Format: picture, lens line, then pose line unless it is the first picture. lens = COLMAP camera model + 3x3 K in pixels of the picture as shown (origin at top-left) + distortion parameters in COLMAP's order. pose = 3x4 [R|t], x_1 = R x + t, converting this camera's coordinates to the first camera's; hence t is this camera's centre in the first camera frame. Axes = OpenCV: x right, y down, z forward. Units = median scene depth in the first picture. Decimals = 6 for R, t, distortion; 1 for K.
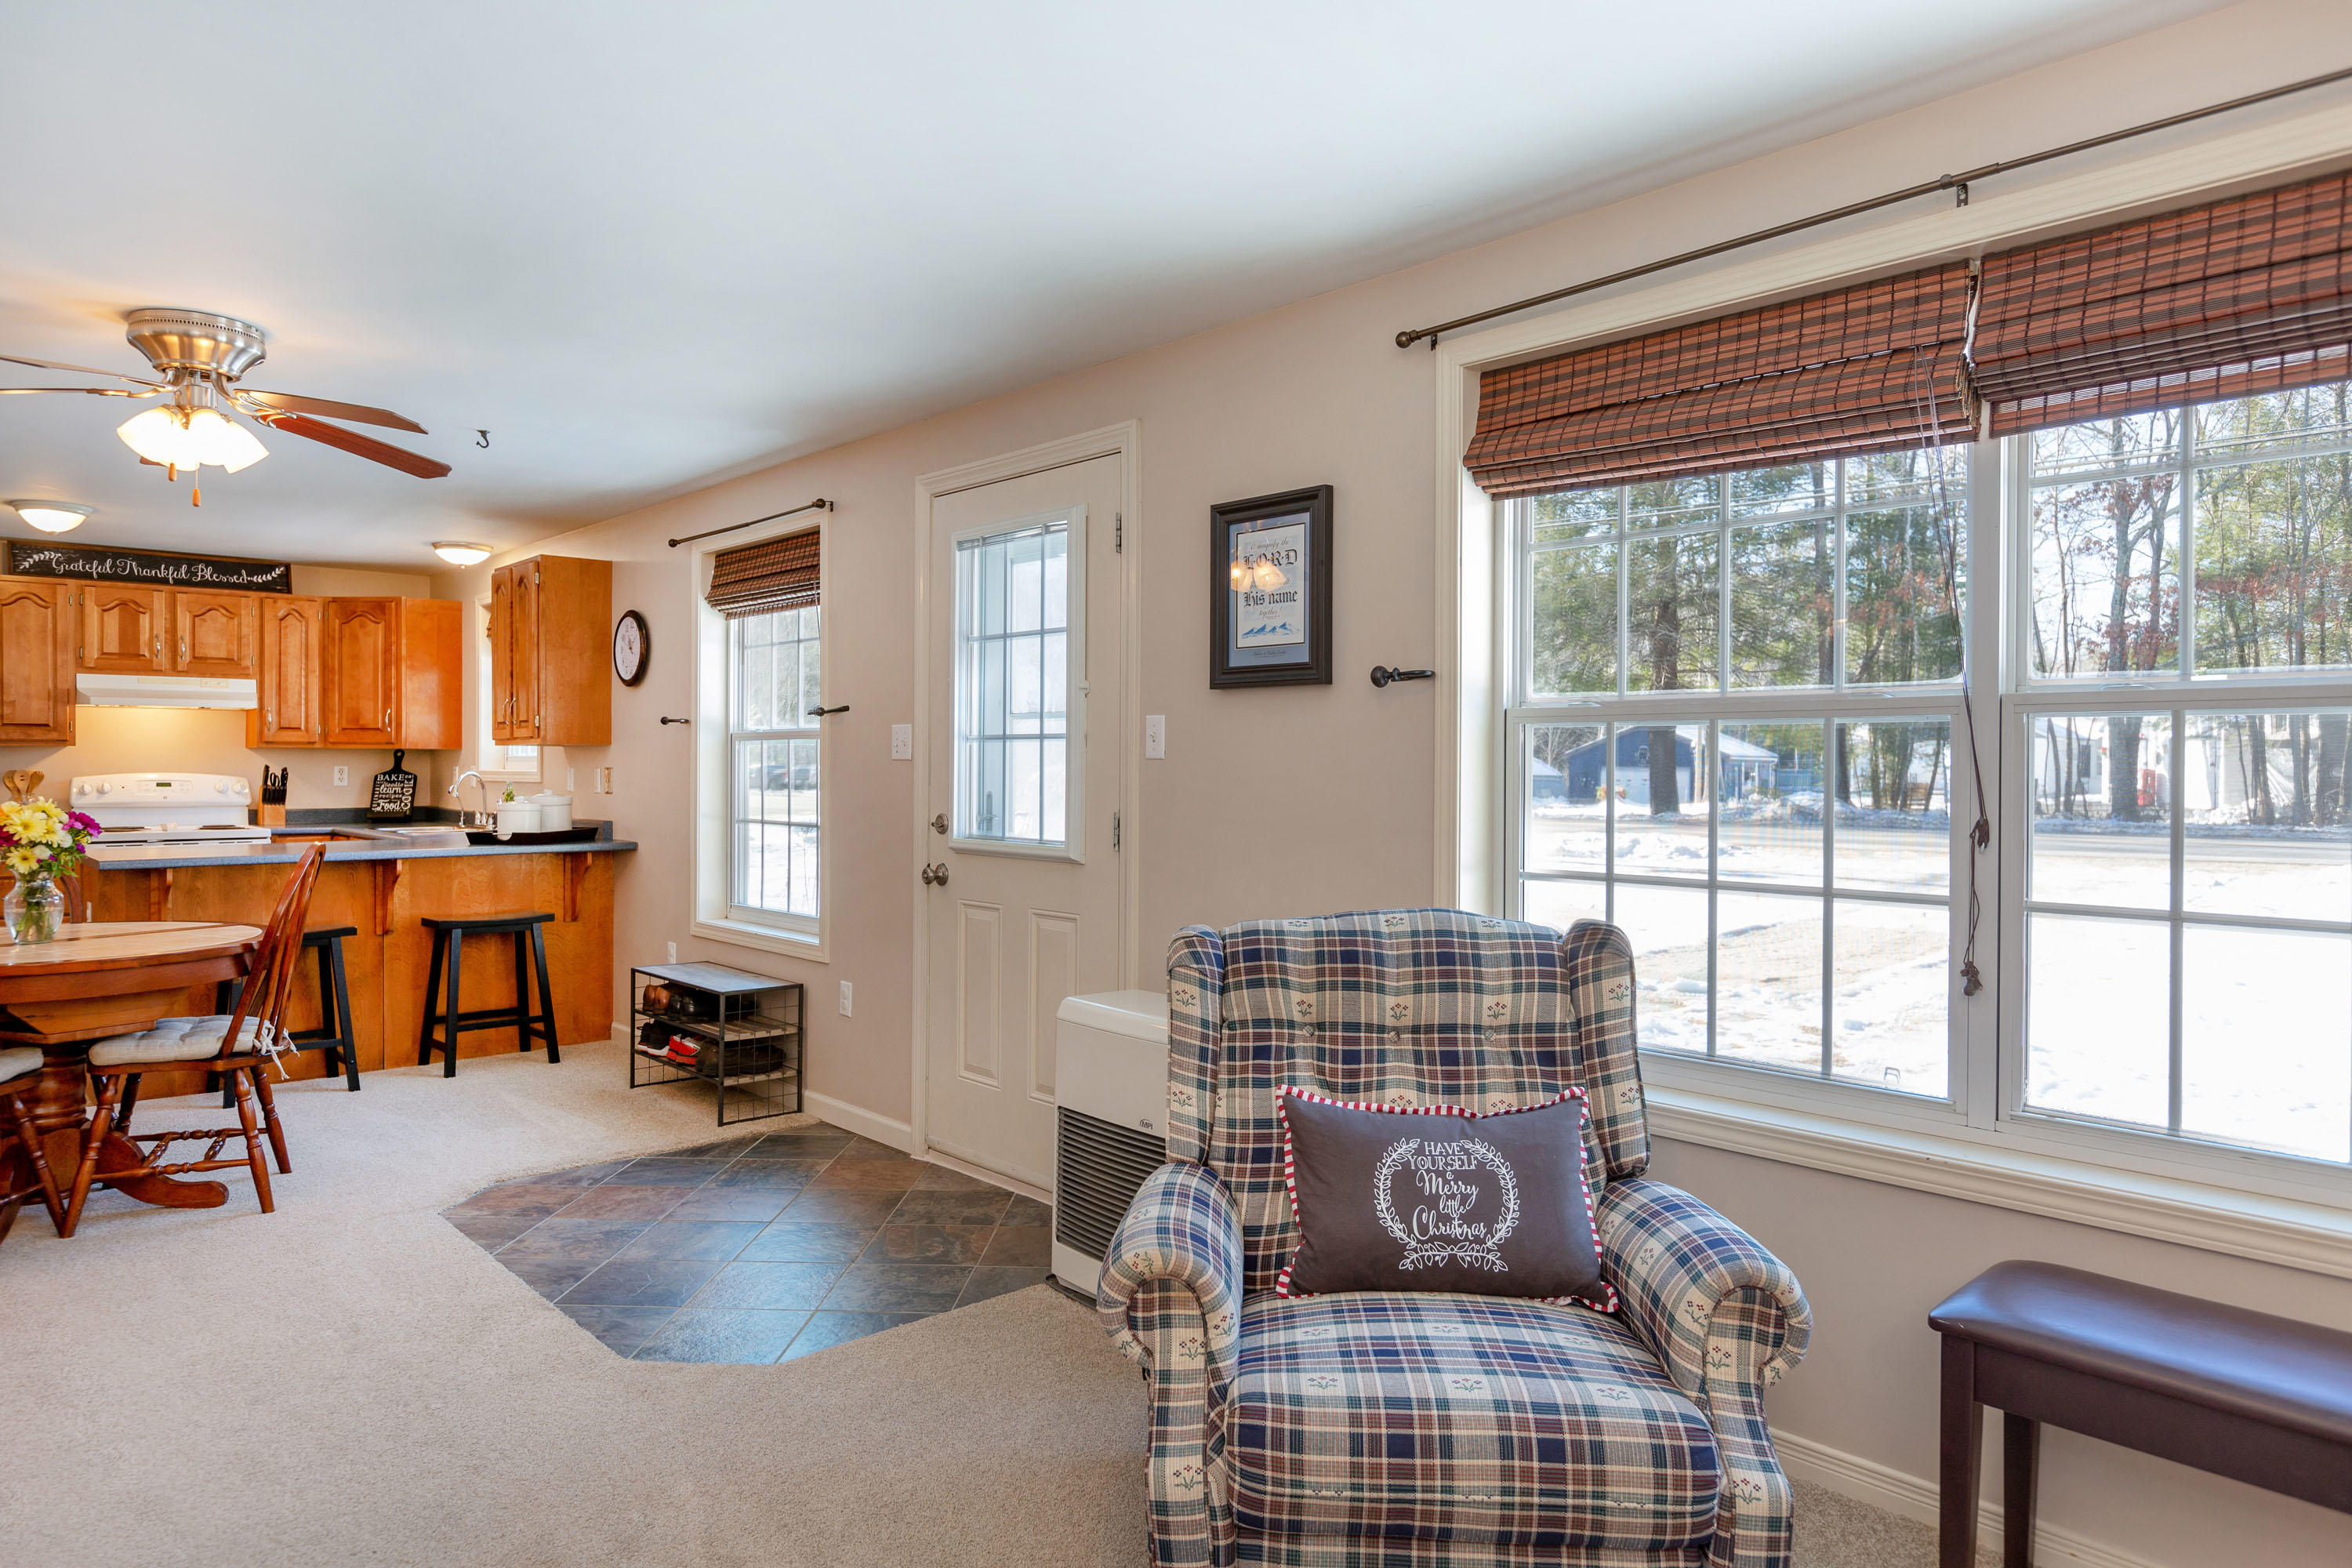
lens RADIAL K [[1527.0, 0, 1175.0], [0, 1527.0, 780.3], [0, 0, 1]] dist [-0.000886, 0.000338]
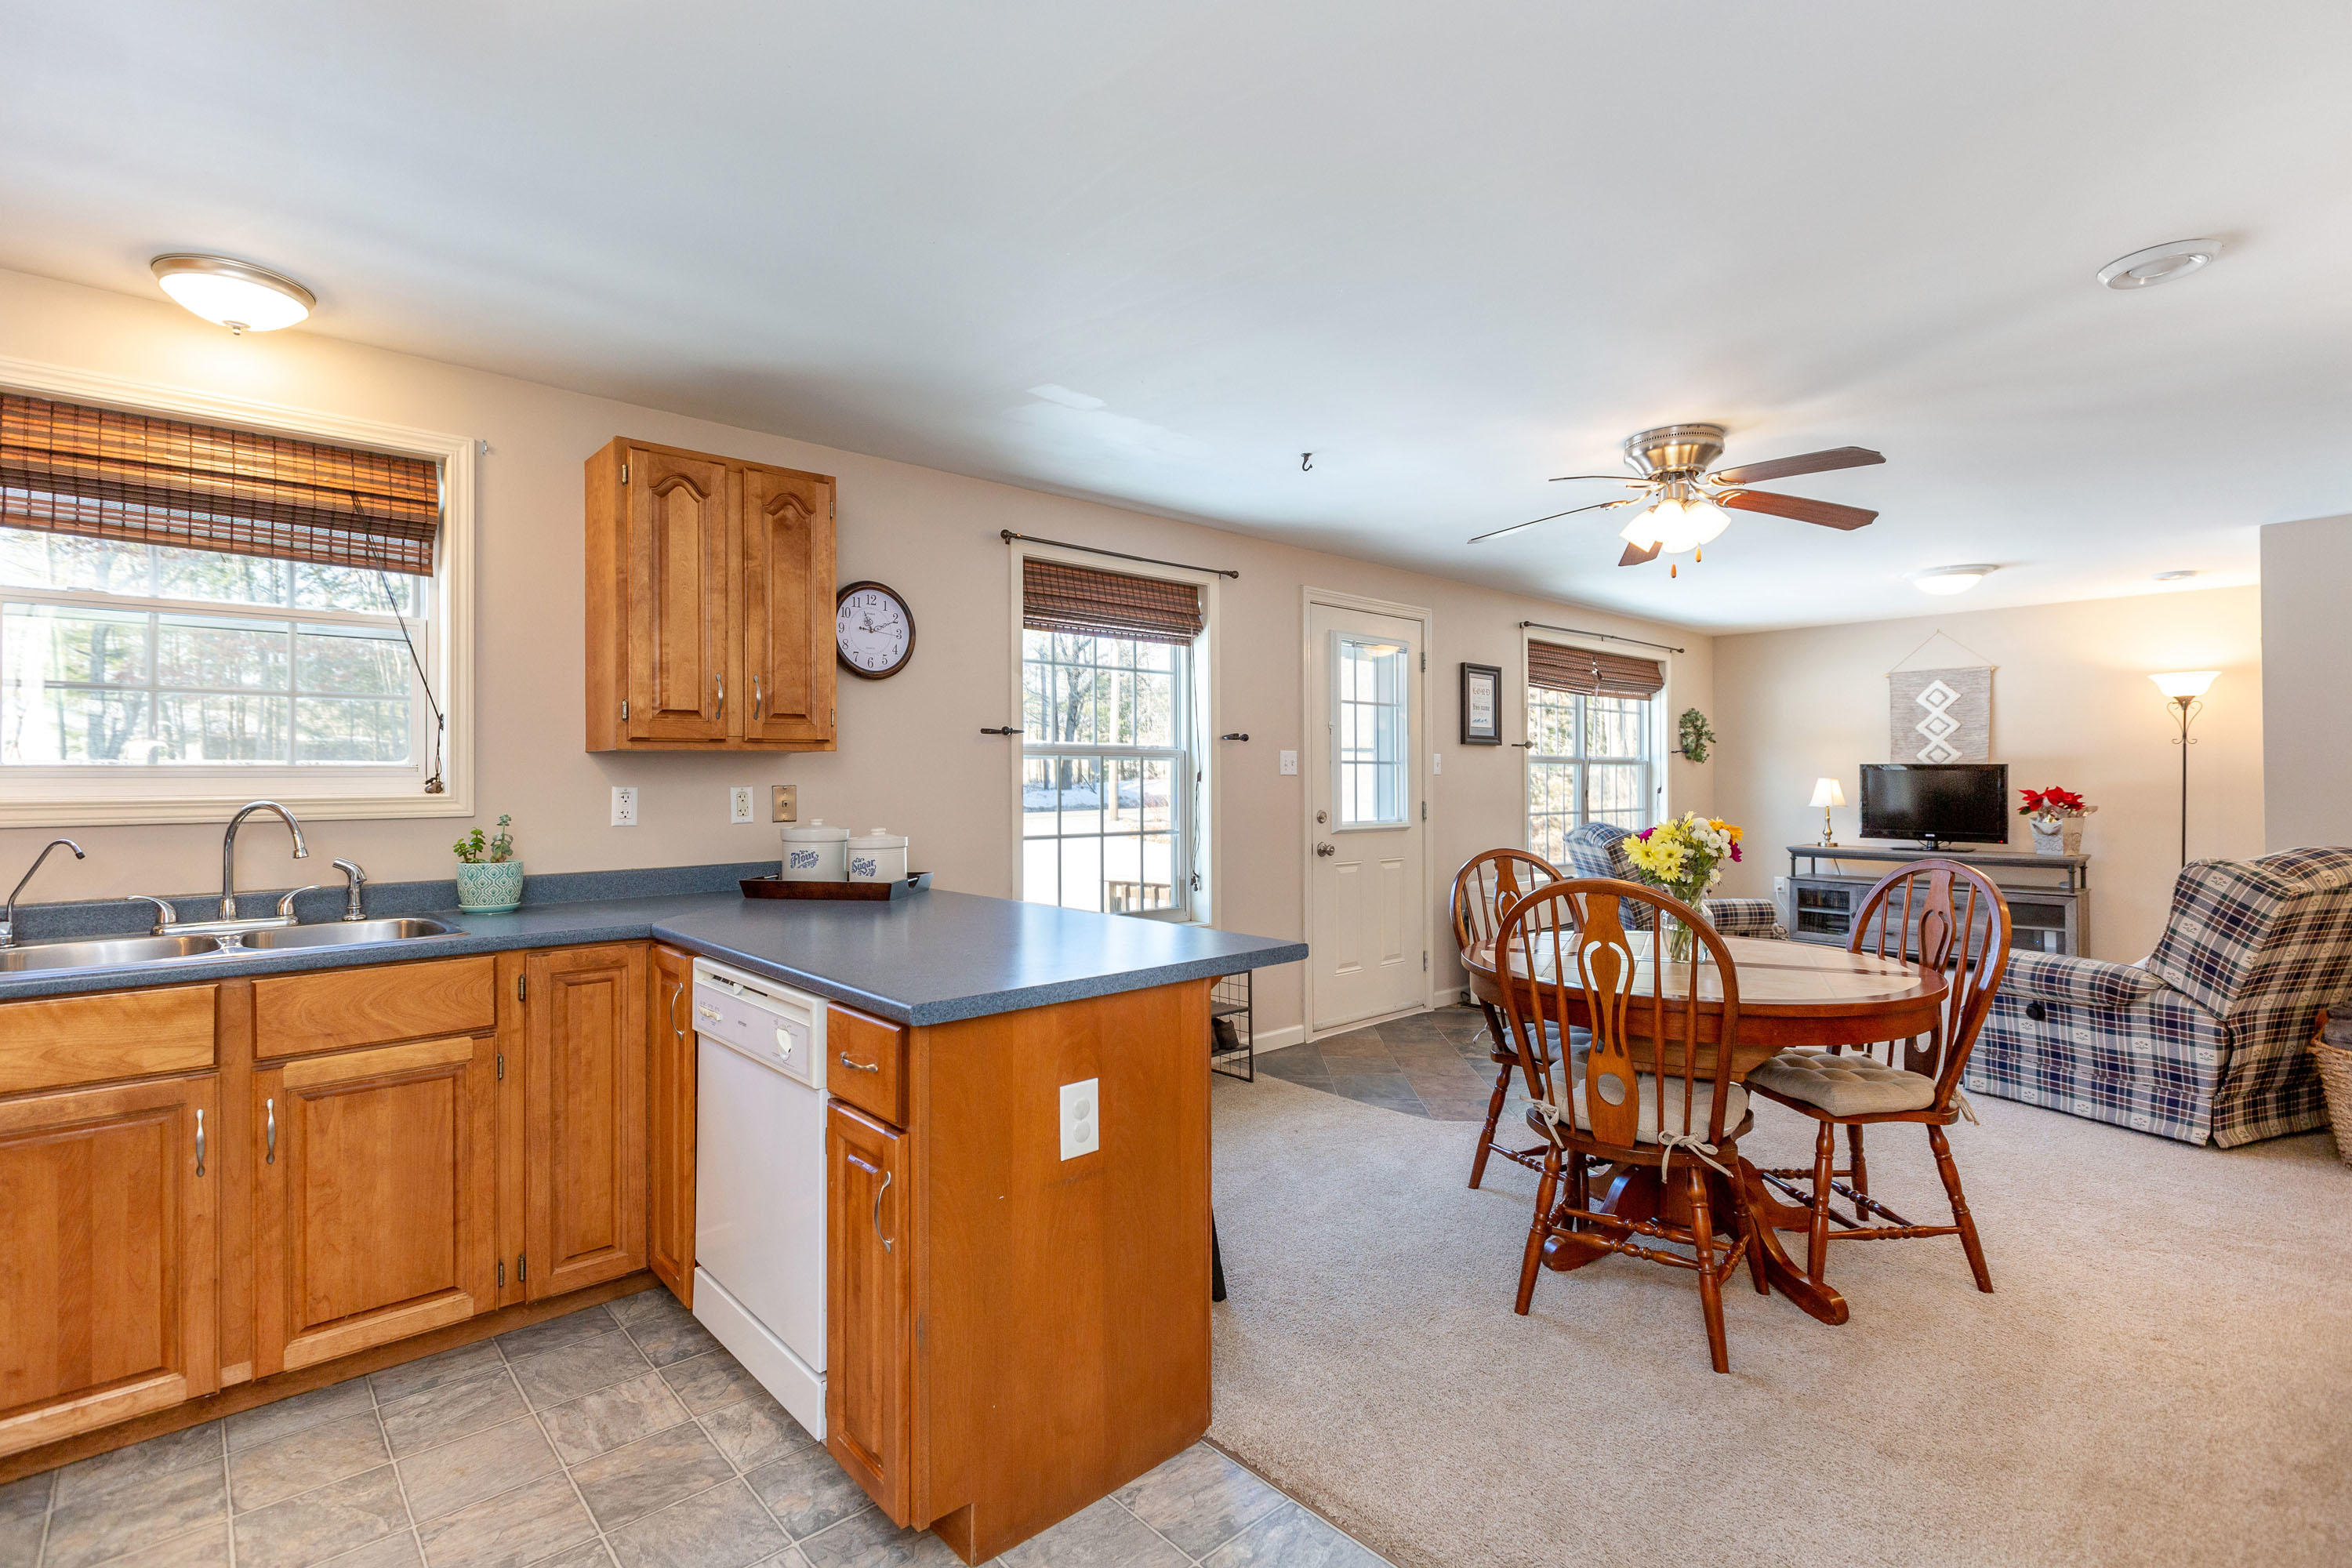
lens RADIAL K [[1087.9, 0, 1171.0], [0, 1087.9, 778.4], [0, 0, 1]] dist [-0.001198, -0.000141]
pose [[-0.011817, -0.001489, 0.999929, -1.332805], [0.013201, 0.999912, 0.001645, -0.015557], [-0.999843, 0.013220, -0.011797, 1.239515]]
